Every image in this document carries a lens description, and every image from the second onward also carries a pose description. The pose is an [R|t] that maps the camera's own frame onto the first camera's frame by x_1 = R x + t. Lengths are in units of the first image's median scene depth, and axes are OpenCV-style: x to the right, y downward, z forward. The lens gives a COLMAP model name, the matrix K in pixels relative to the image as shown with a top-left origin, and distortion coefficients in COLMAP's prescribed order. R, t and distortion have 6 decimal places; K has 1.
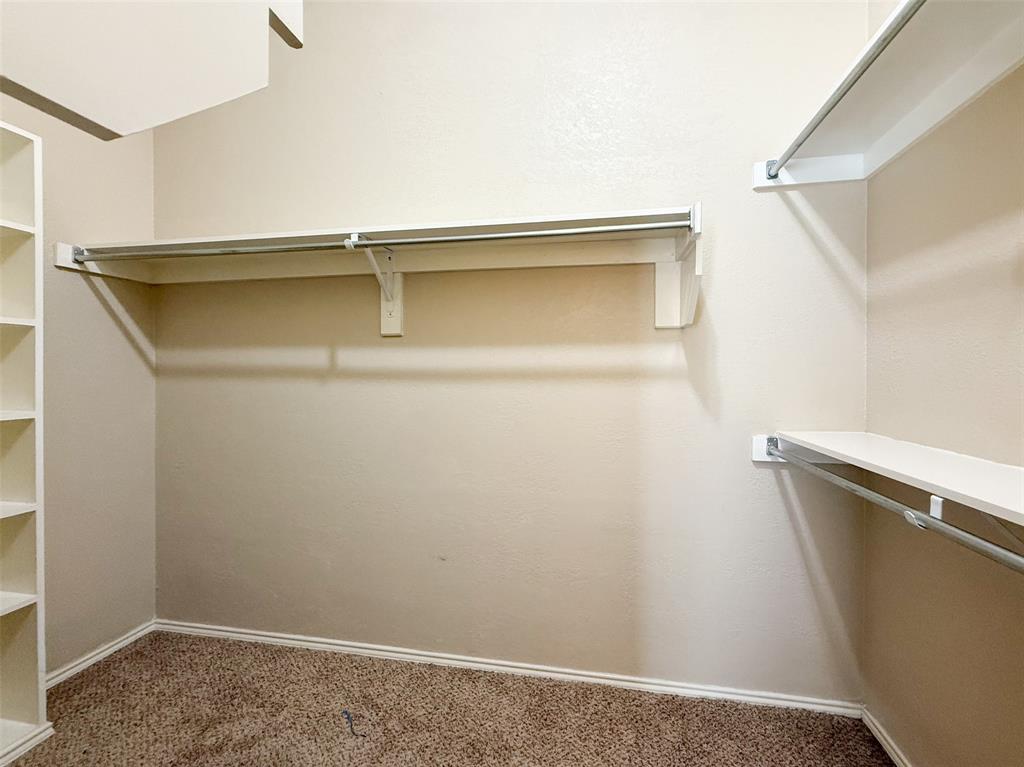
lens RADIAL K [[415.9, 0, 515.6], [0, 415.9, 377.2], [0, 0, 1]] dist [0.002057, -0.001140]
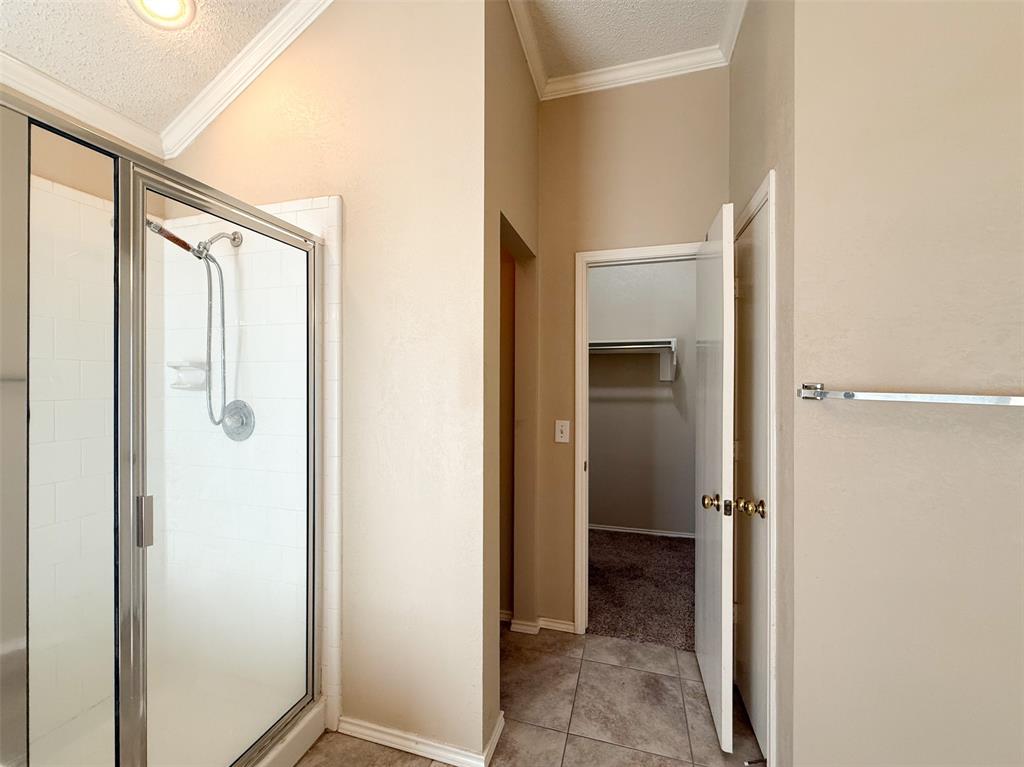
lens RADIAL K [[415.9, 0, 508.3], [0, 415.9, 391.8], [0, 0, 1]] dist [0.002057, -0.001140]
pose [[0.996773, 0.004208, -0.080162, -0.327678], [-0.004518, 0.999983, -0.003686, -0.045671], [0.080146, 0.004036, 0.996775, -1.408430]]
